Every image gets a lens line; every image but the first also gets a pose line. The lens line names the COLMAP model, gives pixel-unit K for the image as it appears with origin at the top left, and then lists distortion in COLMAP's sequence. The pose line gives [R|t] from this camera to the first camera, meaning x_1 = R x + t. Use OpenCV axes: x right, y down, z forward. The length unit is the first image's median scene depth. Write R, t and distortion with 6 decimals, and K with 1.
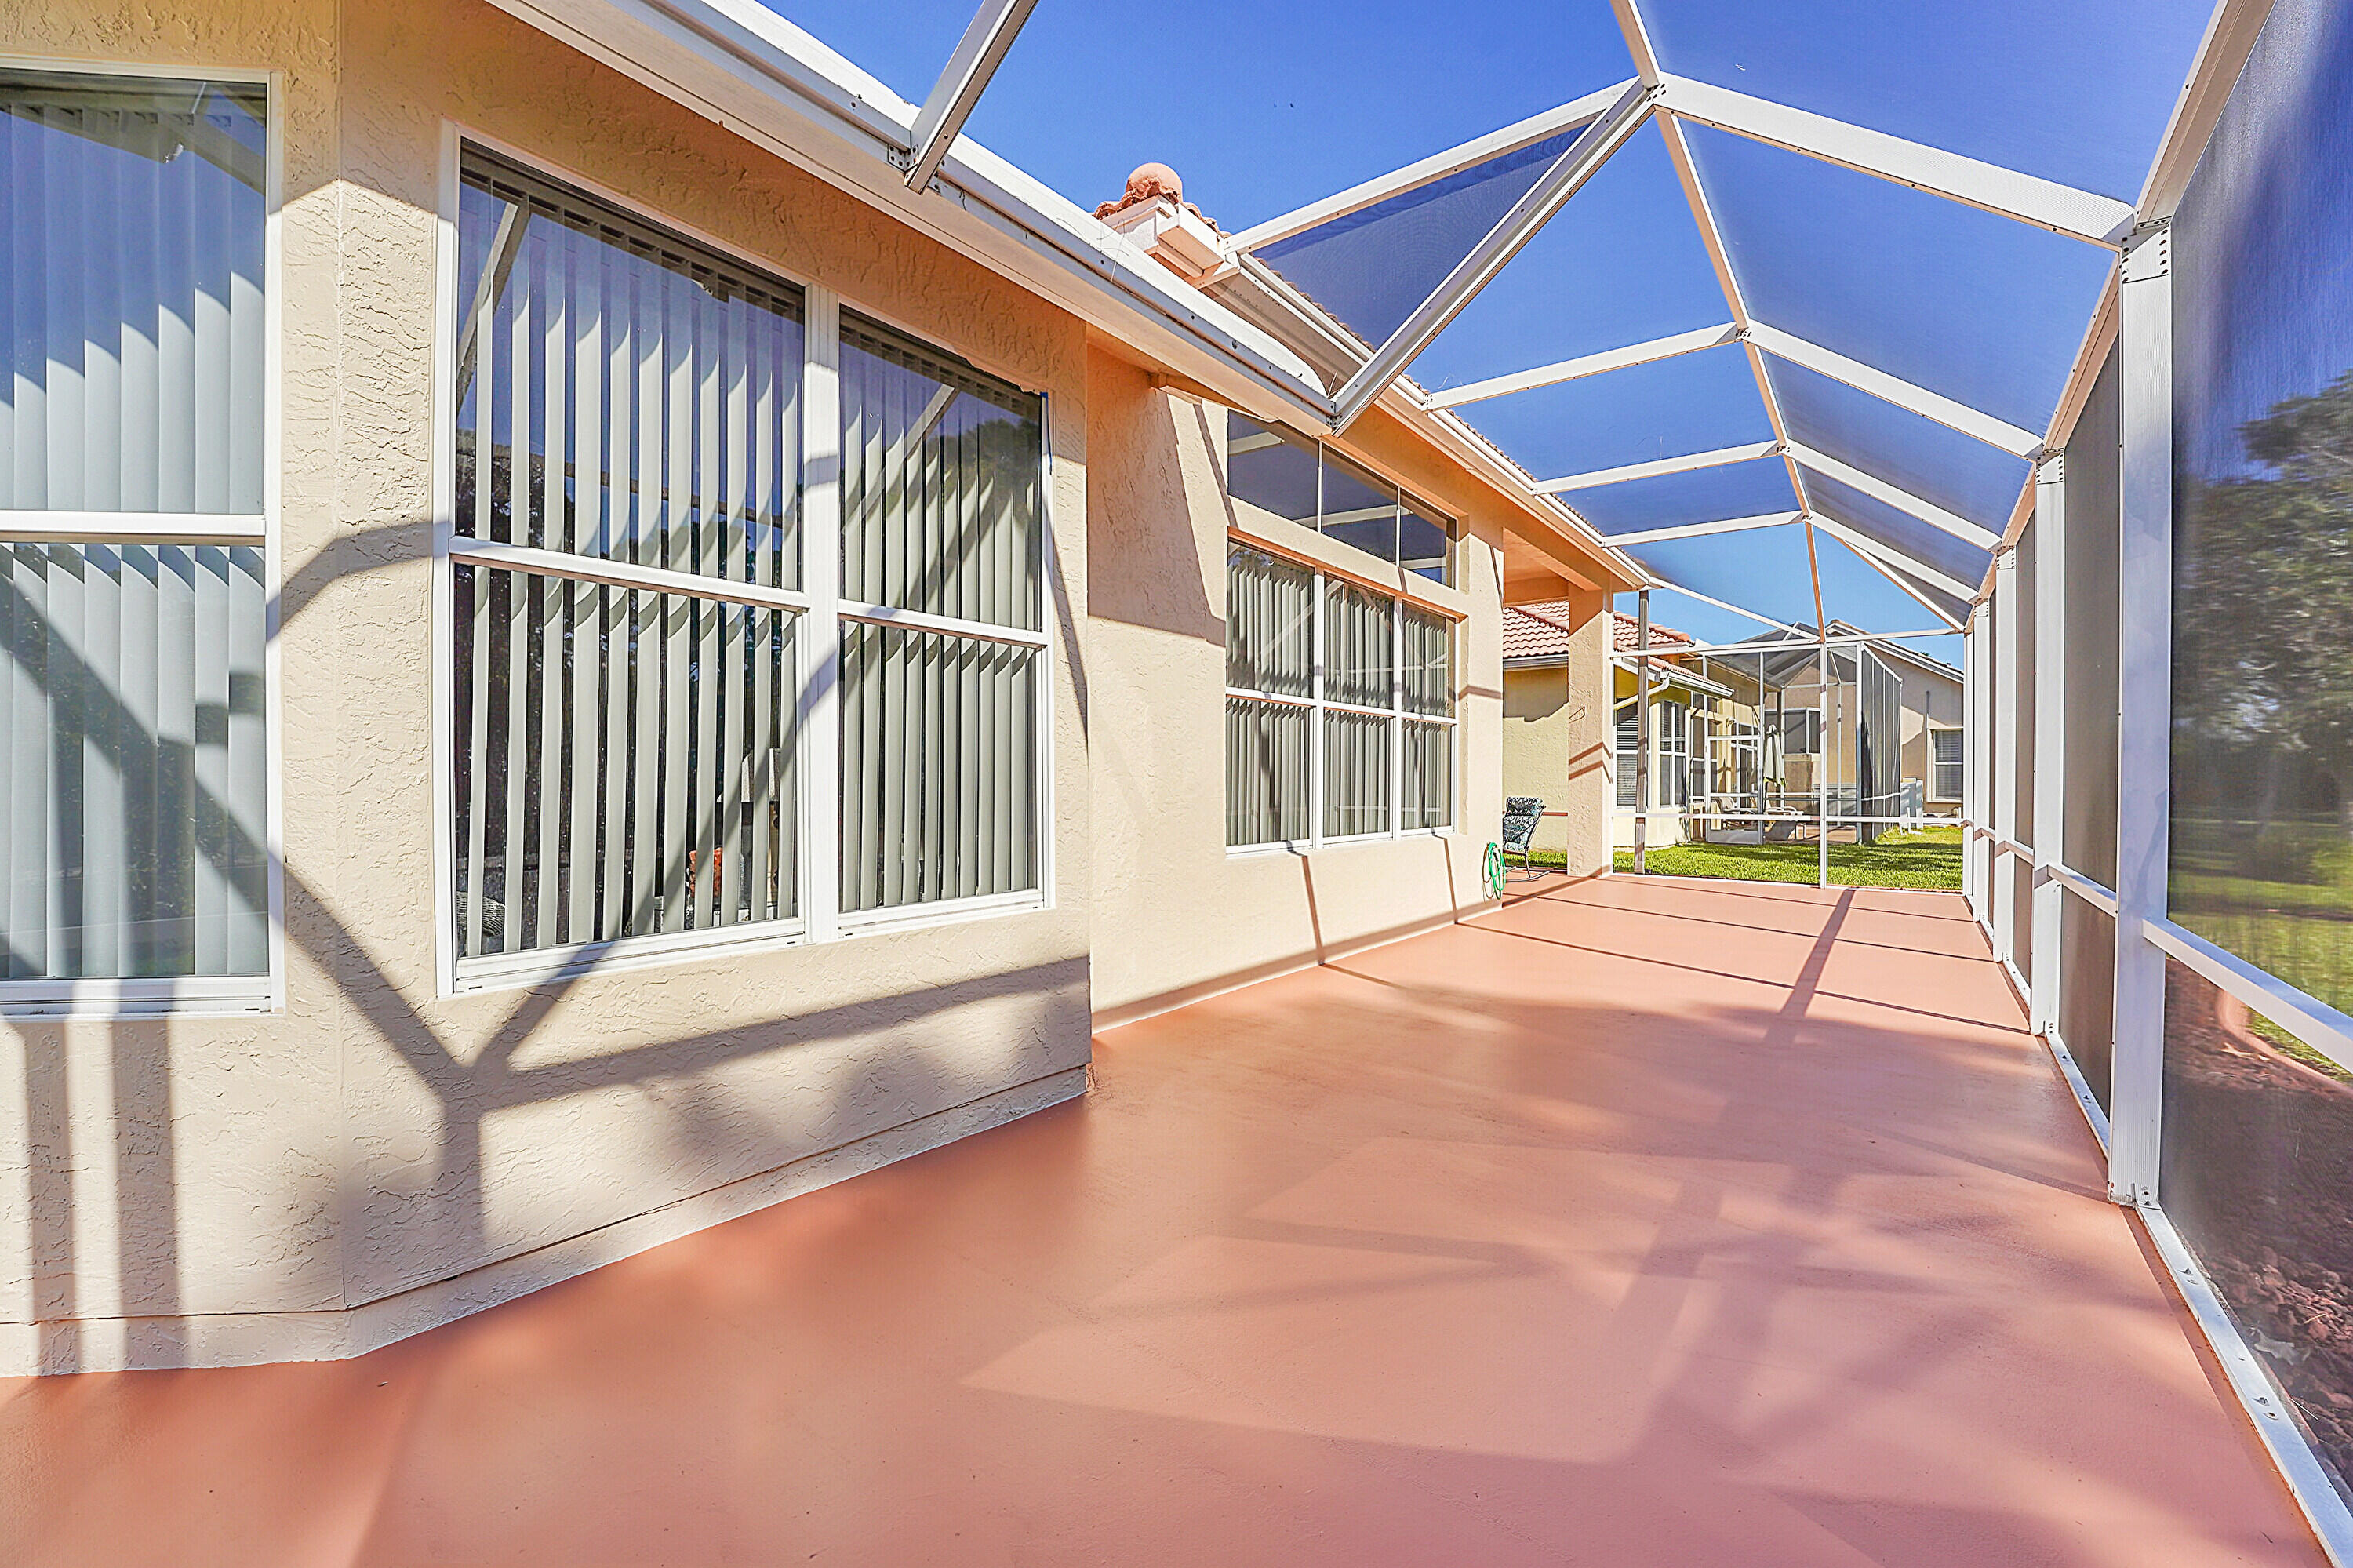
lens RADIAL K [[956.4, 0, 1185.6], [0, 956.4, 785.5], [0, 0, 1]] dist [-0.002688, -0.000065]
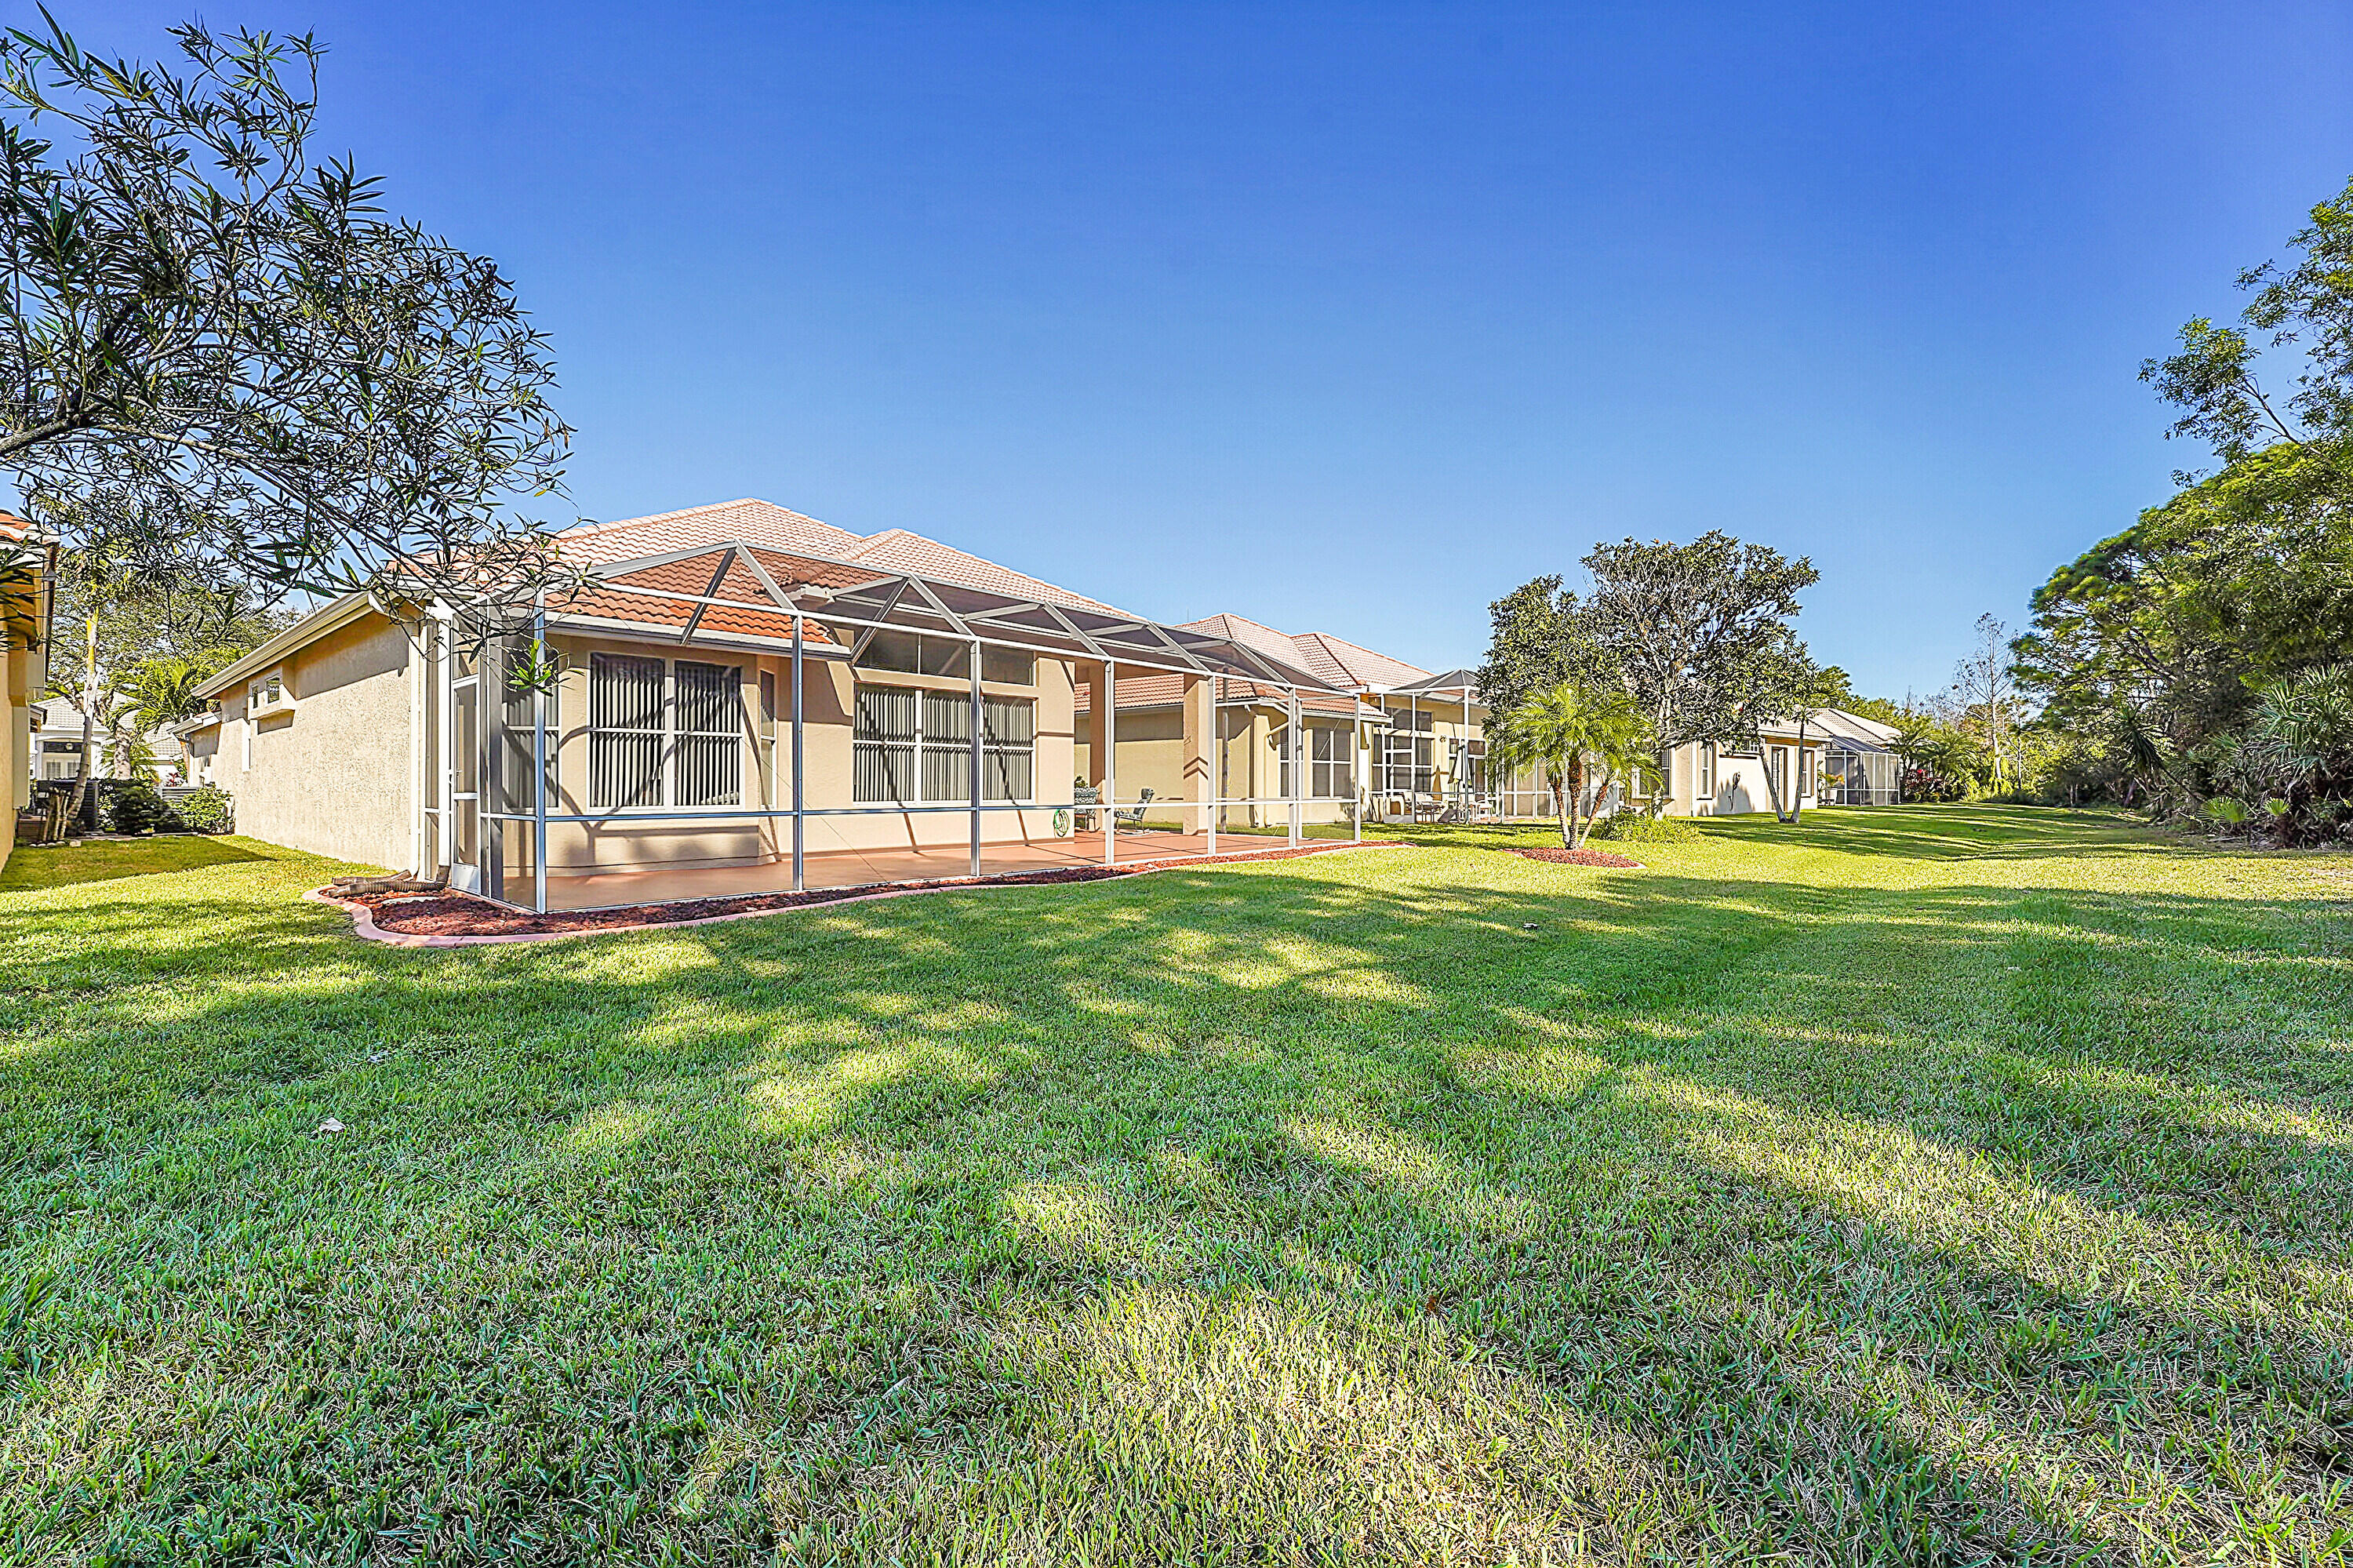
lens RADIAL K [[956.4, 0, 1166.8], [0, 956.4, 787.8], [0, 0, 1]] dist [-0.002688, -0.000065]
pose [[0.998439, -0.003323, -0.055749, 1.657248], [0.003045, 0.999983, -0.005070, 0.065600], [0.055765, 0.004892, 0.998432, -2.505781]]
